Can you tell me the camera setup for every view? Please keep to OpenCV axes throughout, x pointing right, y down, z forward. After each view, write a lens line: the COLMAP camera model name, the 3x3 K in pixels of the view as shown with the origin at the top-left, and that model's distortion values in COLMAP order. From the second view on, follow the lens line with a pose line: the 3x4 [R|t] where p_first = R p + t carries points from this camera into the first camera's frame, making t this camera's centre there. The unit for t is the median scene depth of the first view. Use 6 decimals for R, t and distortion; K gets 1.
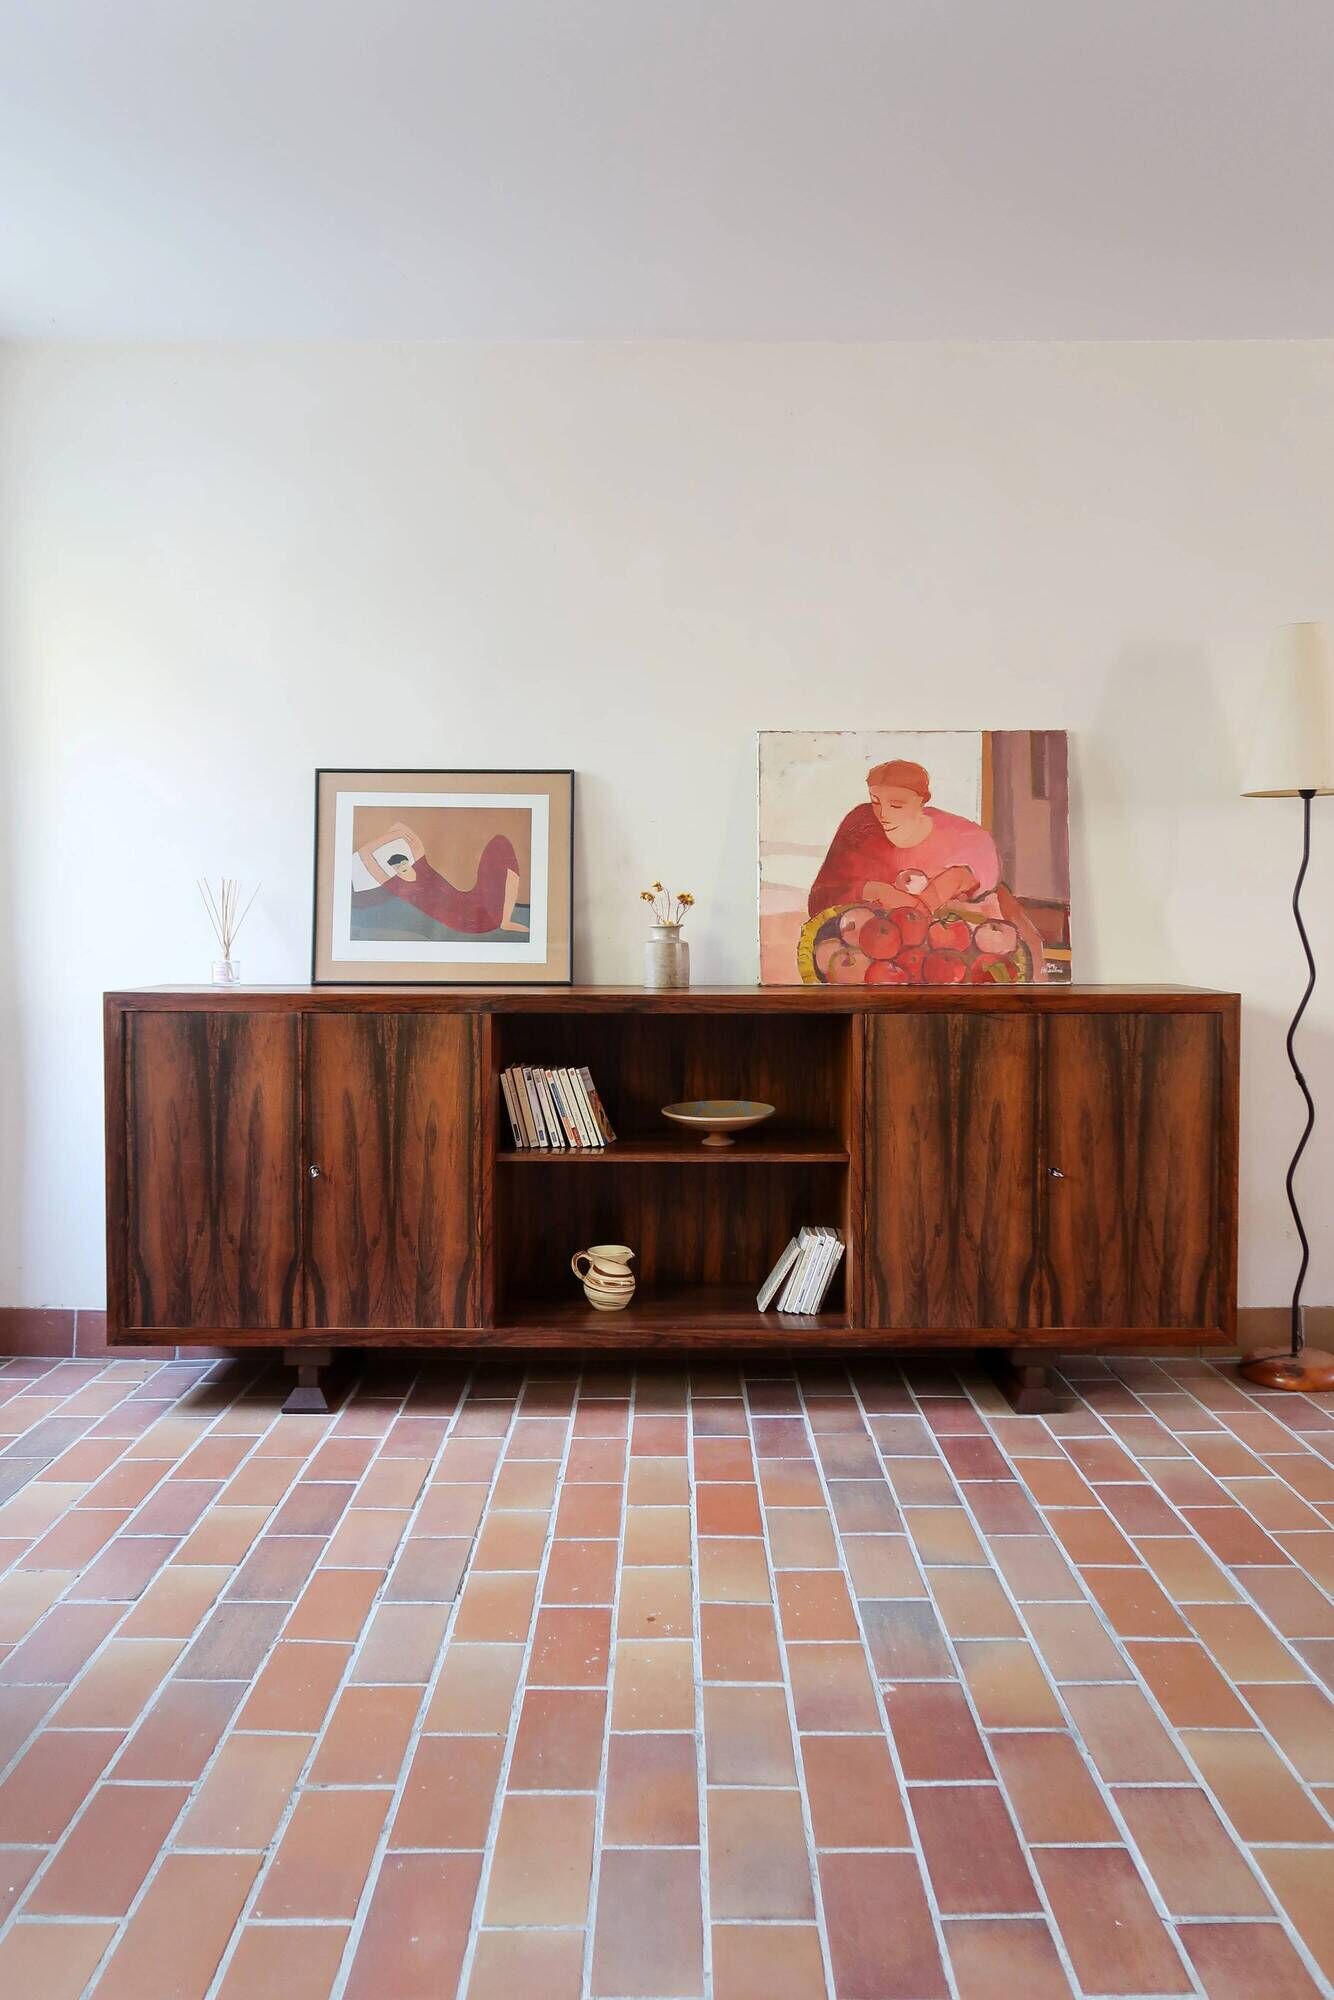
lens RADIAL K [[1619.6, 0, 669.8], [0, 1619.6, 953.4], [0, 0, 1]] dist [0.006678, -0.002536]
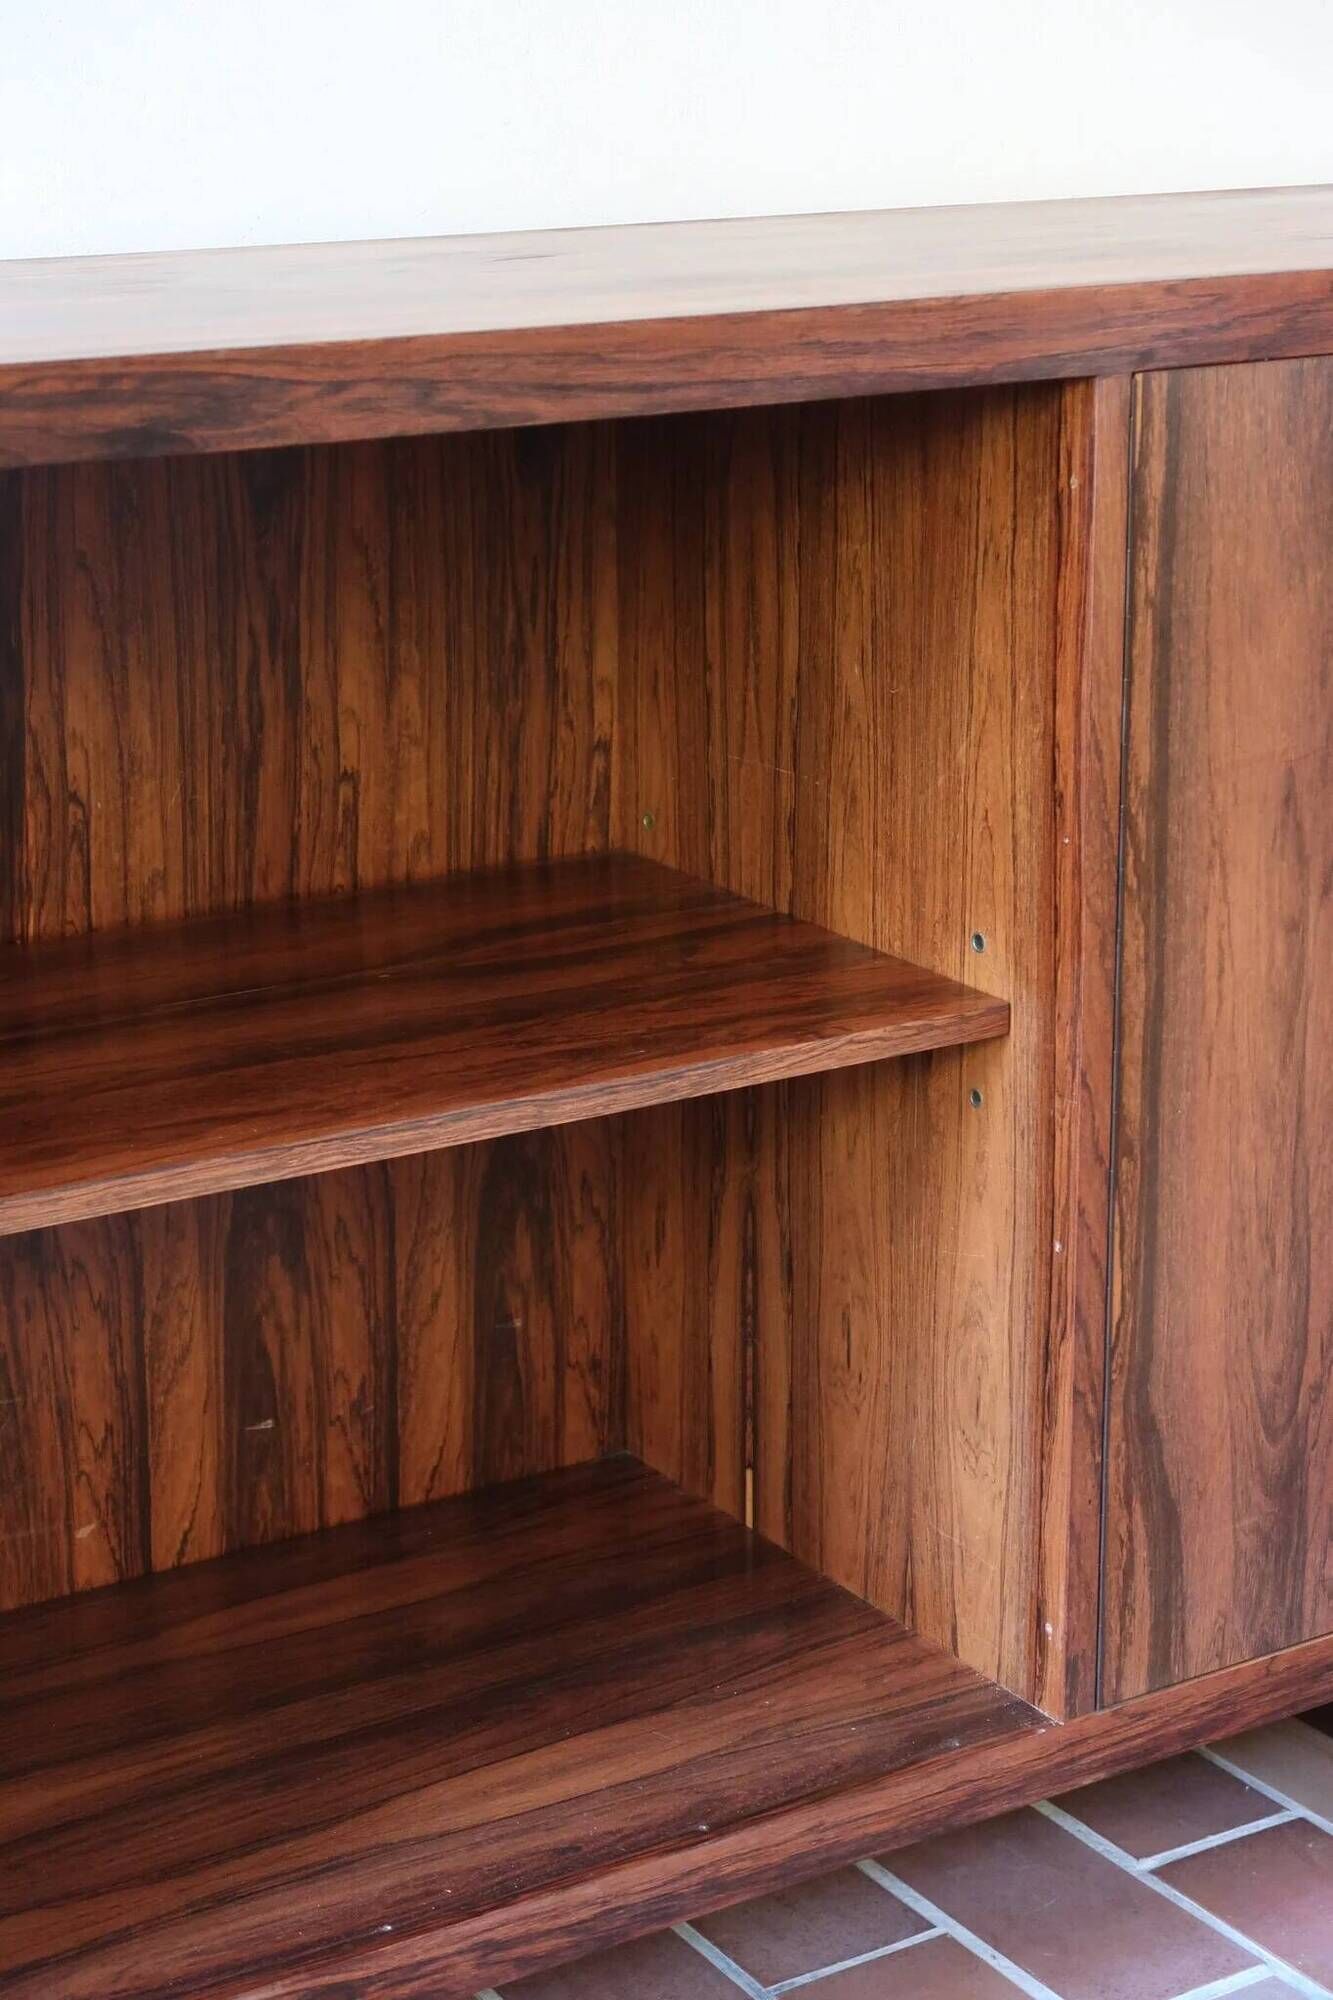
lens RADIAL K [[3769.8, 0, 666.5], [0, 3769.8, 1000.0], [0, 0, 1]] dist [0.000747, -0.082312]
pose [[0.844227, -0.153801, 0.513445, -0.257108], [0.024322, 0.967952, 0.249956, -0.011390], [-0.535434, -0.198532, 0.820912, 0.765482]]
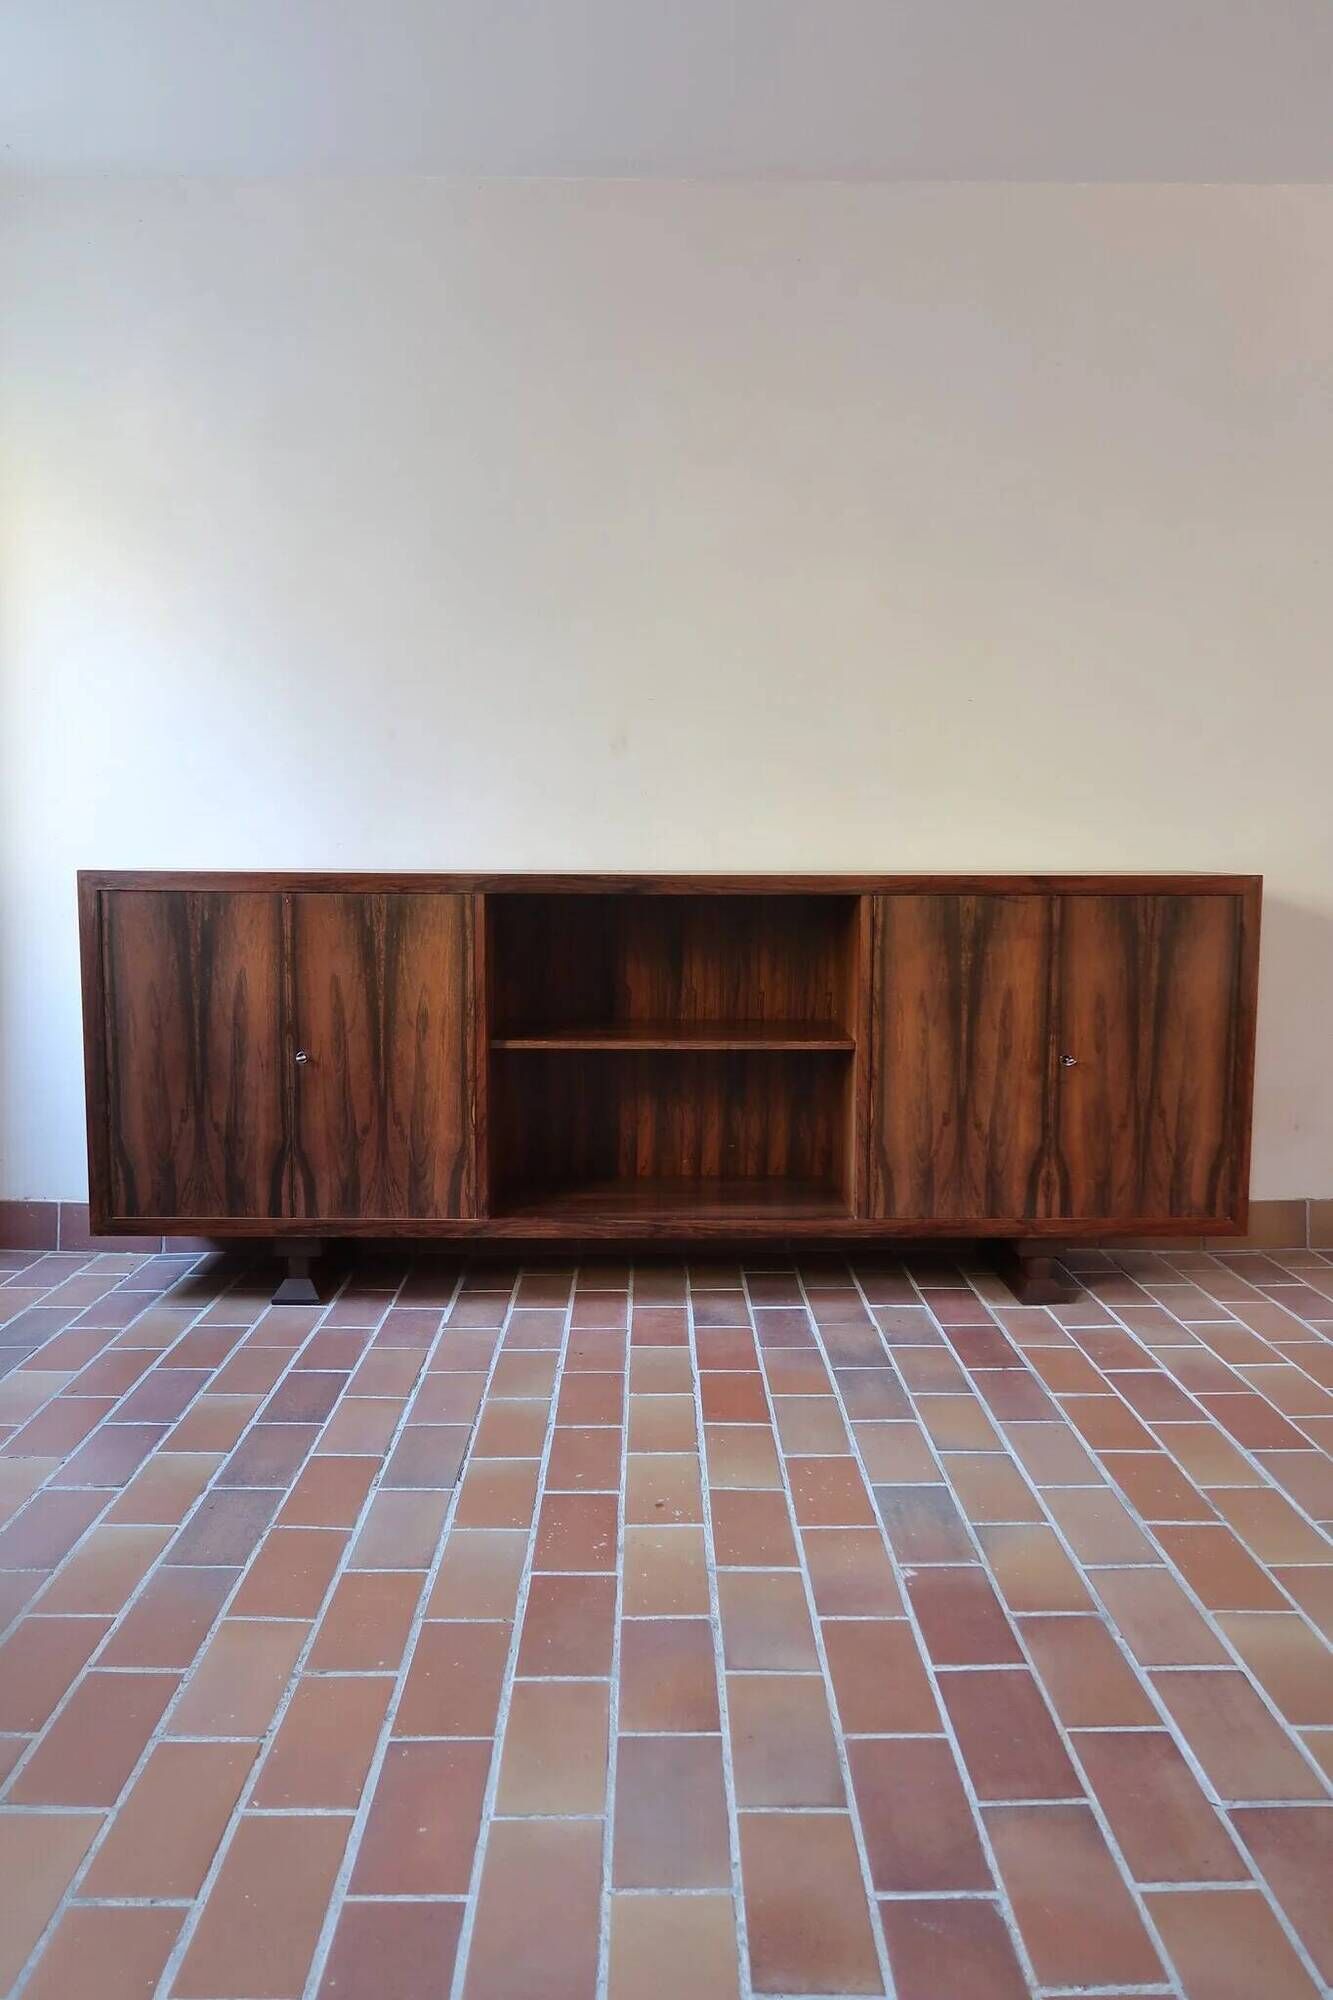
lens RADIAL K [[1577.9, 0, 666.5], [0, 1577.9, 1000.0], [0, 0, 1]] dist [-0.004597, -0.003252]
pose [[0.999905, 0.002166, 0.013639, -0.019240], [-0.003145, 0.997388, 0.072155, 0.040525], [-0.013447, -0.072191, 0.997300, 0.080470]]
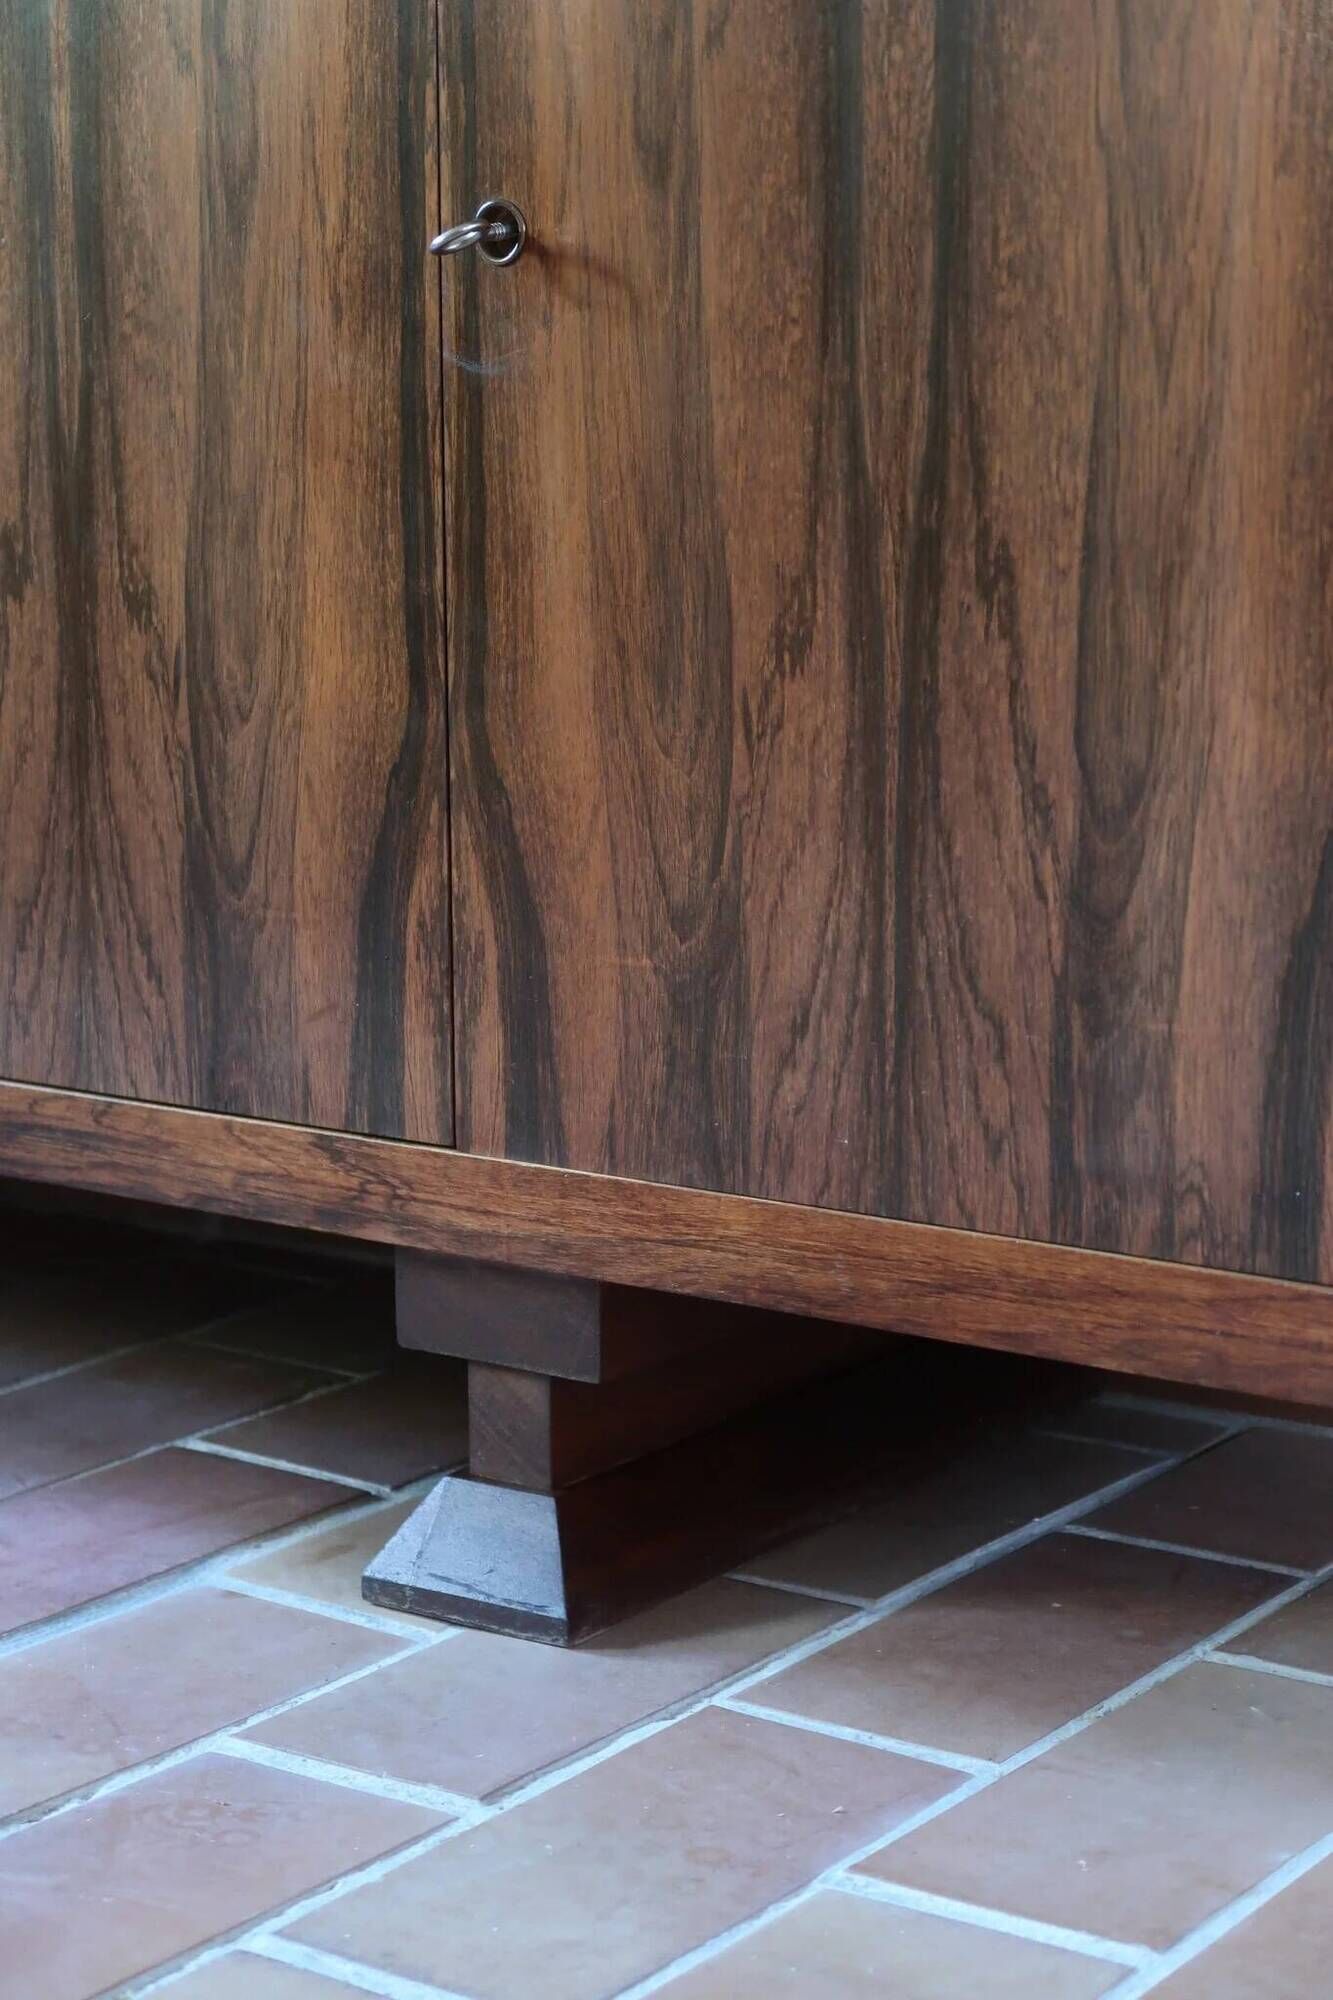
lens RADIAL K [[3769.8, 0, 666.5], [0, 3769.8, 1000.0], [0, 0, 1]] dist [0.000747, -0.082312]
pose [[0.817266, 0.103342, -0.566919, 0.607121], [-0.023461, 0.988940, 0.146450, 0.197756], [0.575783, -0.106388, 0.810651, 0.873253]]
